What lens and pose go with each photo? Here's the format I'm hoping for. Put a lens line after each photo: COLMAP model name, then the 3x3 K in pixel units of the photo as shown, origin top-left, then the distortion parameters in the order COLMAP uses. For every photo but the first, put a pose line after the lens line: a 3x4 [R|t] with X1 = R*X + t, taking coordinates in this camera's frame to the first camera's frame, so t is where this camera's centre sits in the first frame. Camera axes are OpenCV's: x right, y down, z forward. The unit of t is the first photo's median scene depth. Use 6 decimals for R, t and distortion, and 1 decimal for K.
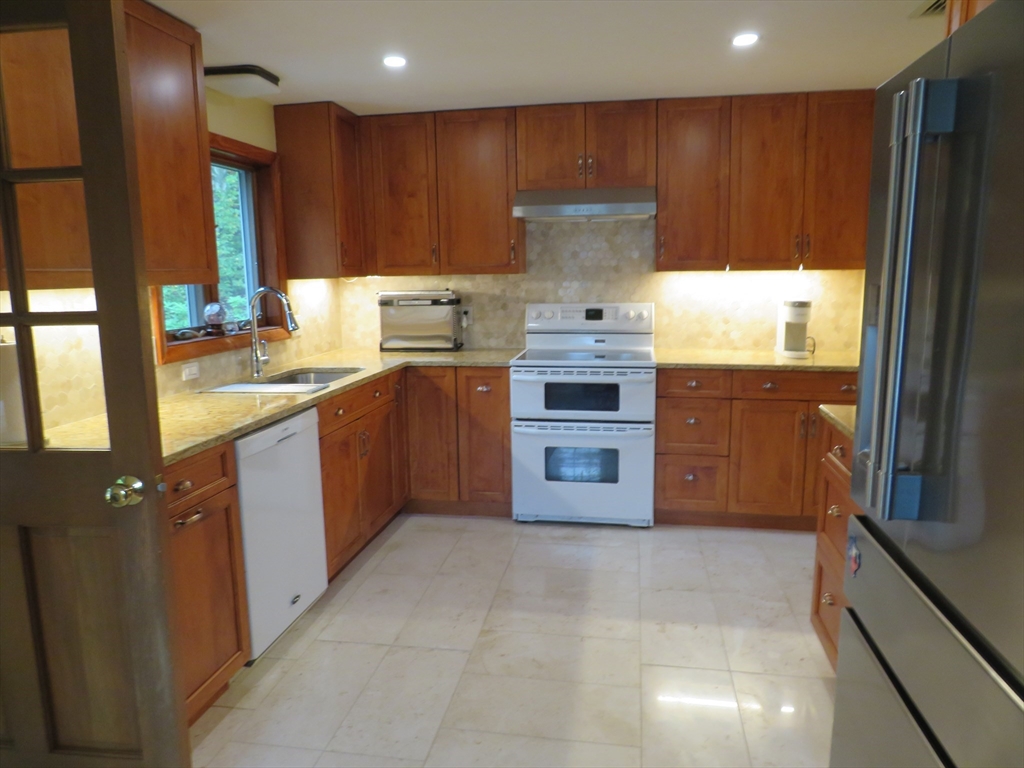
lens RADIAL K [[716.1, 0, 504.9], [0, 716.1, 381.9], [0, 0, 1]] dist [-0.043793, 0.023342]
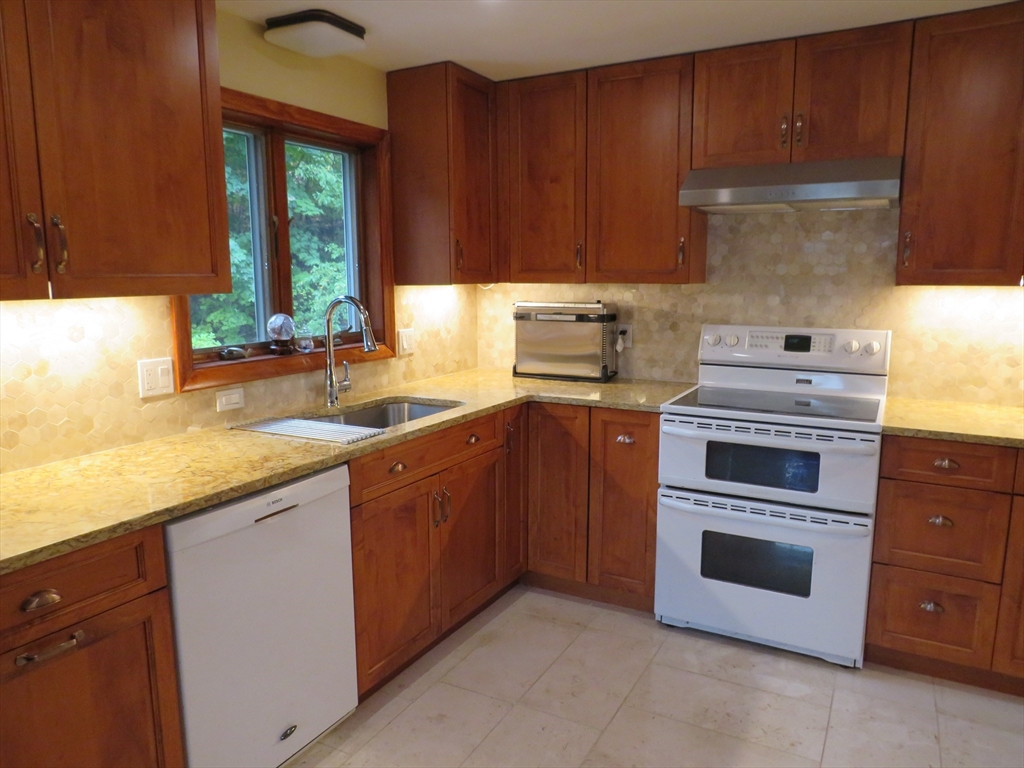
lens RADIAL K [[716.1, 0, 505.8], [0, 716.1, 385.2], [0, 0, 1]] dist [-0.043793, 0.023342]
pose [[0.946497, 0.062394, -0.316623, 0.084165], [-0.061554, 0.998023, 0.012665, -0.048243], [0.316787, 0.007502, 0.948467, 0.265778]]
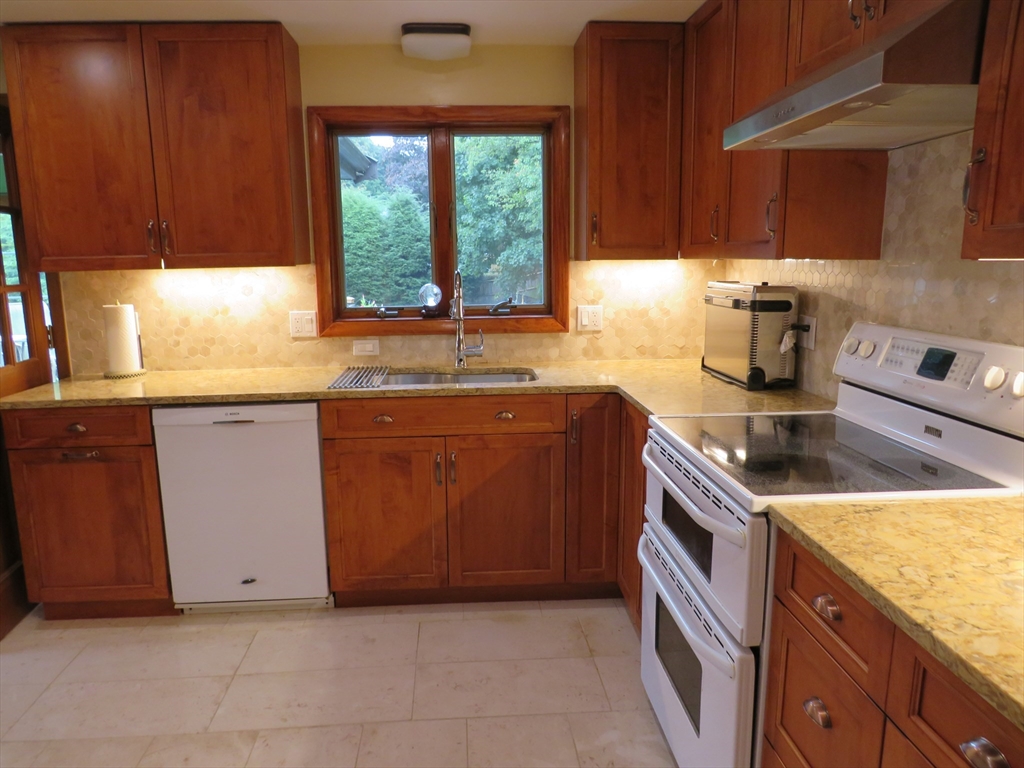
lens RADIAL K [[716.1, 0, 494.6], [0, 716.1, 384.5], [0, 0, 1]] dist [-0.043793, 0.023342]
pose [[0.247904, 0.184346, -0.951084, 0.488810], [-0.140317, 0.978209, 0.153029, -0.119402], [0.958569, 0.095516, 0.268369, 0.717099]]
